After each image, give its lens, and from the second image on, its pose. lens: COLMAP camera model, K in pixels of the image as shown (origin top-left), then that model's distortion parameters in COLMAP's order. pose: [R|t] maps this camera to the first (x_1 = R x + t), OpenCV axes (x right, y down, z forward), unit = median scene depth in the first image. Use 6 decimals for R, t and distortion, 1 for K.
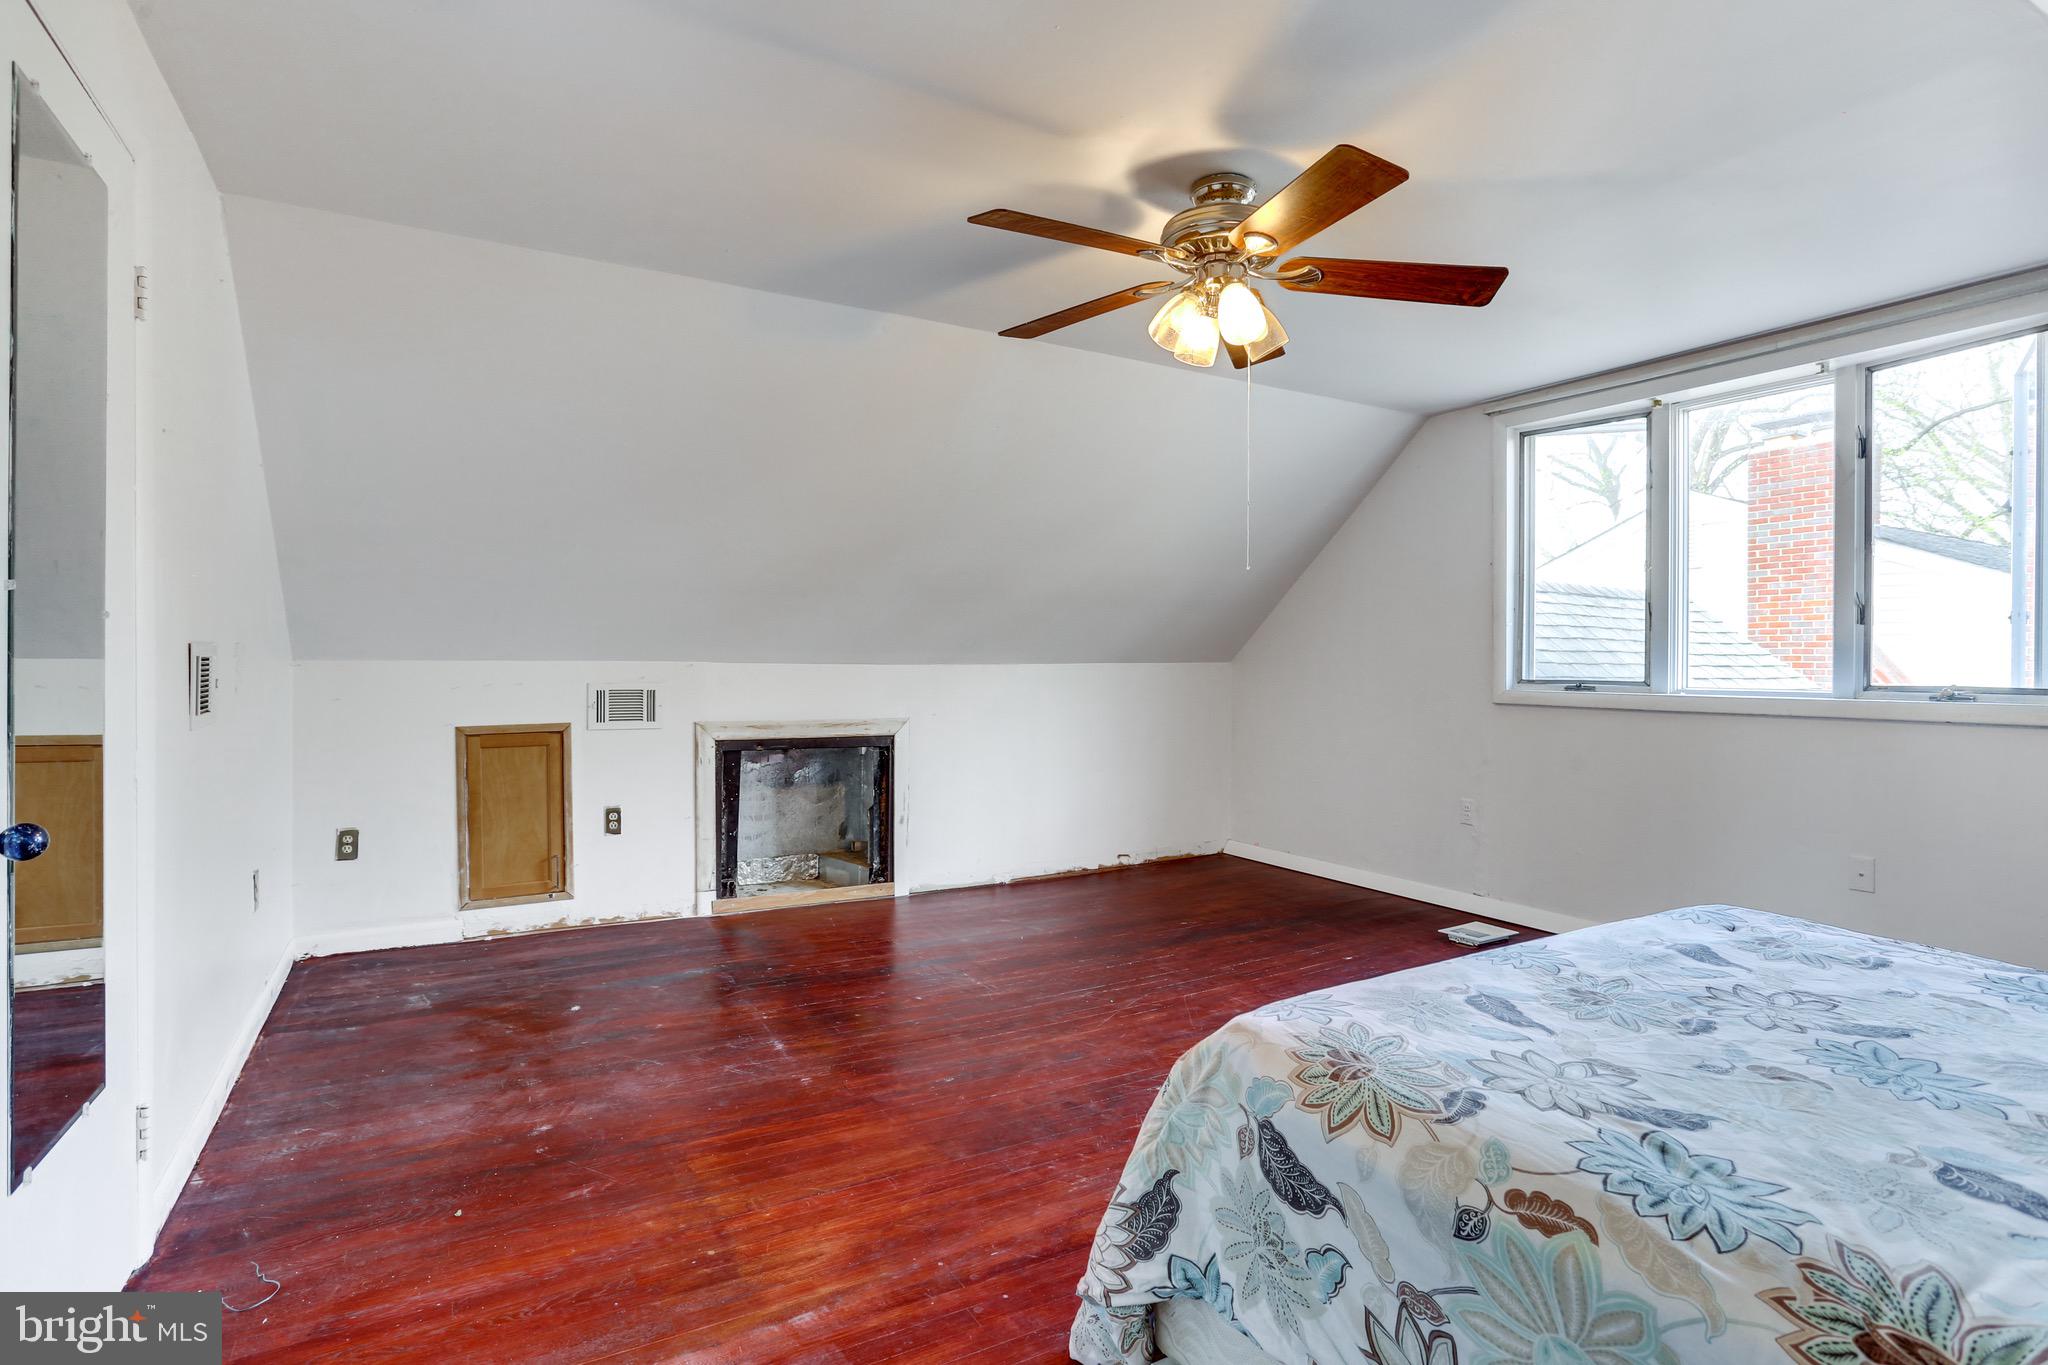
lens RADIAL K [[1014.6, 0, 1058.7], [0, 1014.6, 660.4], [0, 0, 1]] dist [-0.023766, 0.000452]
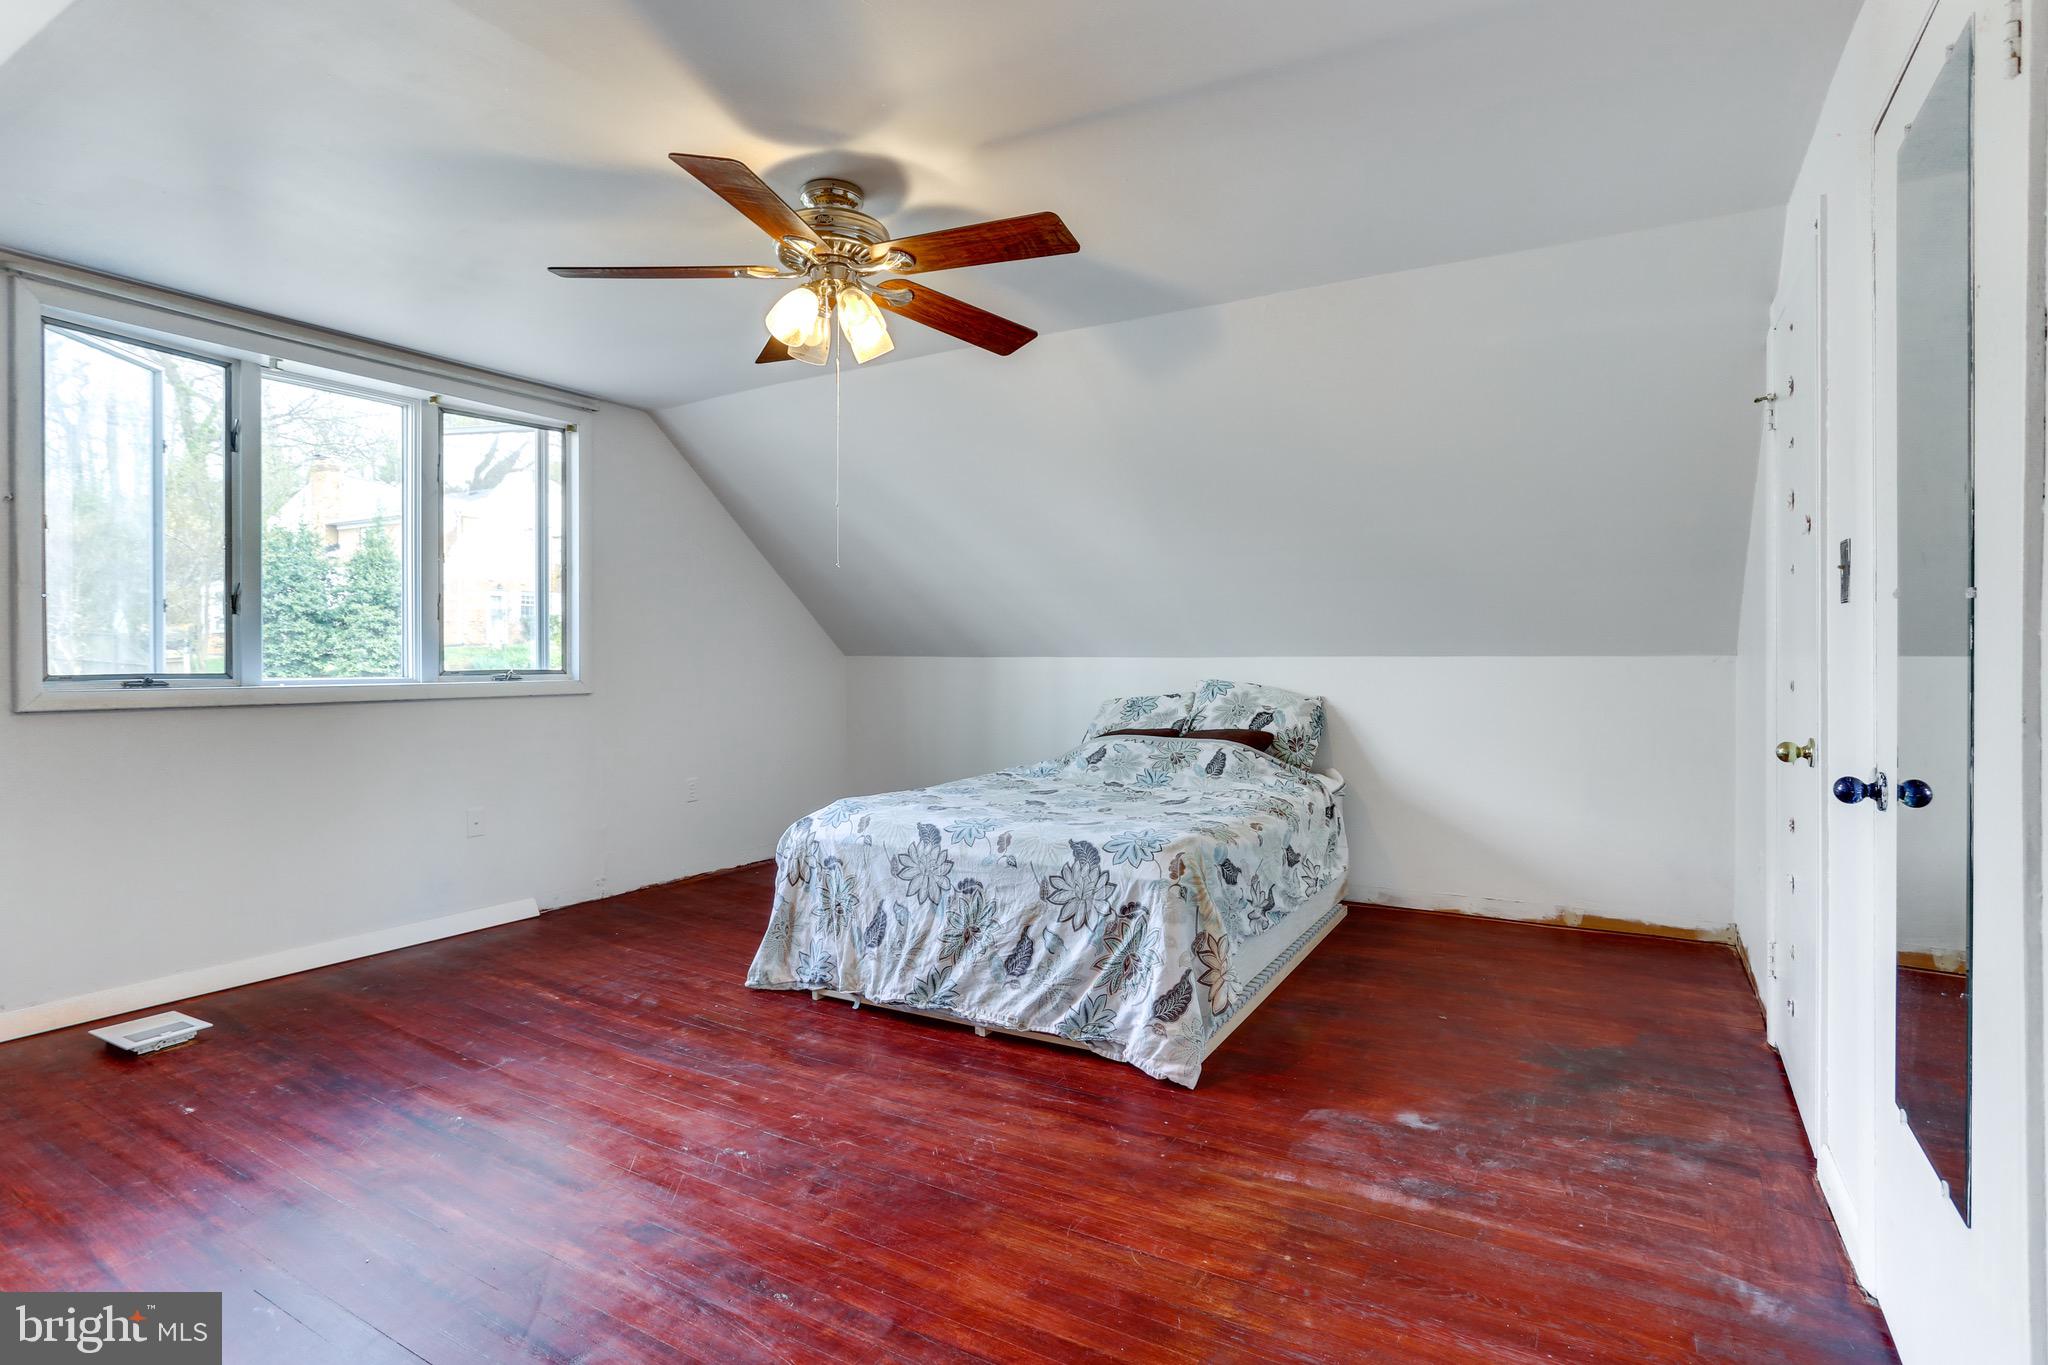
lens RADIAL K [[1039.0, 0, 1023.8], [0, 1039.0, 672.5], [0, 0, 1]] dist [-0.045373, 0.027433]
pose [[-0.475177, -0.020527, 0.879651, -0.927574], [-0.008675, 0.999789, 0.018645, -0.003986], [-0.879848, 0.001229, -0.475254, 1.439935]]
